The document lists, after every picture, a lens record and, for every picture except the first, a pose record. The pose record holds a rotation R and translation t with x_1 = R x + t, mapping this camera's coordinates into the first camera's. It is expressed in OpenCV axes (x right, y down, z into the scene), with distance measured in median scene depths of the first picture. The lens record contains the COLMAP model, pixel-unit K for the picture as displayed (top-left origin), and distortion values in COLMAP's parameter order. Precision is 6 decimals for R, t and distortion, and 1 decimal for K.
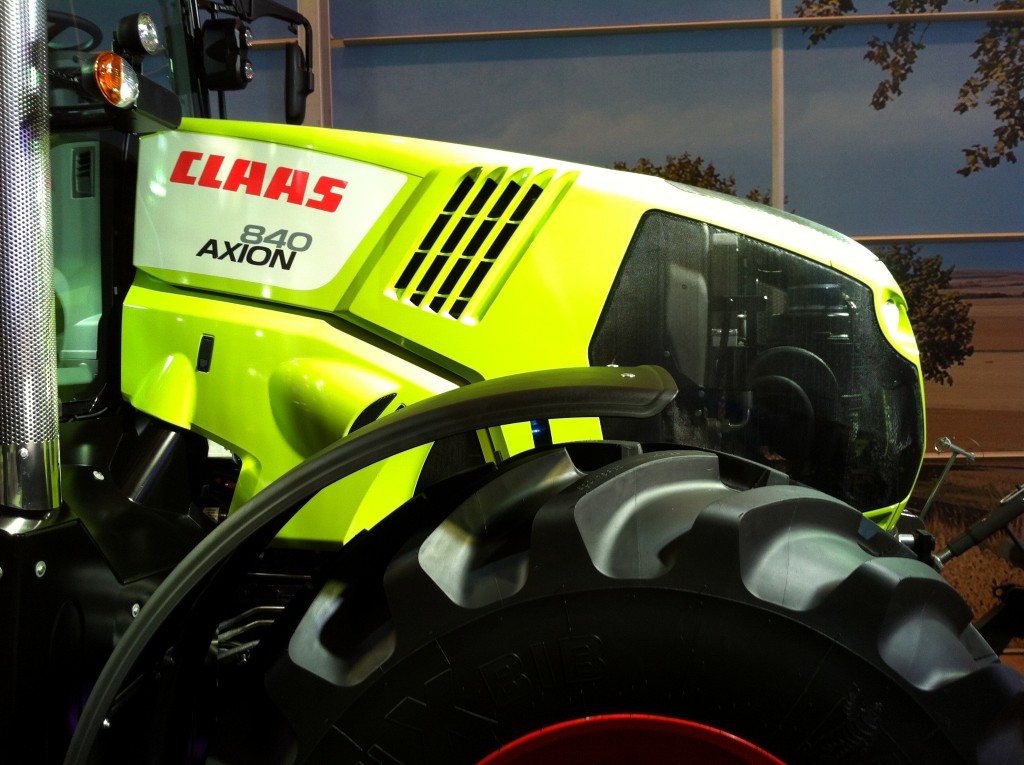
lens RADIAL K [[863.7, 0, 520.9], [0, 863.7, 383.0], [0, 0, 1]] dist [0.009021, -0.029780]
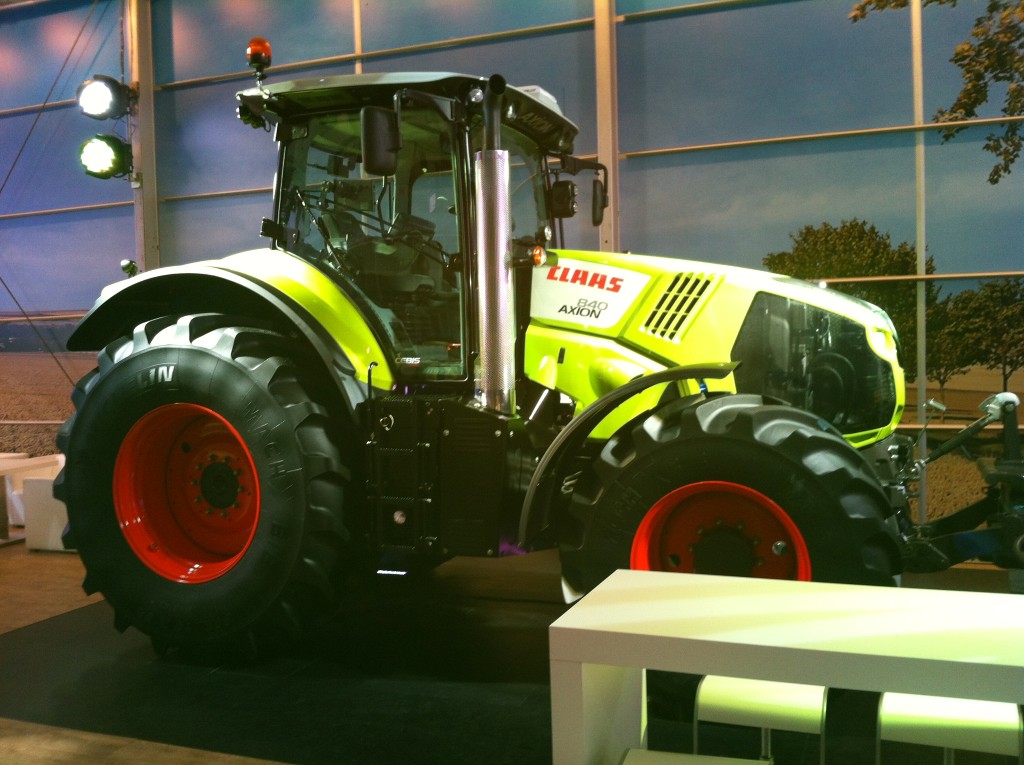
lens RADIAL K [[863.7, 0, 517.3], [0, 863.7, 383.9], [0, 0, 1]] dist [0.009021, -0.029780]
pose [[0.945715, 0.011700, -0.324785, 0.262413], [-0.010416, 0.999930, 0.005694, 0.028492], [0.324829, -0.002002, 0.945771, -1.181652]]
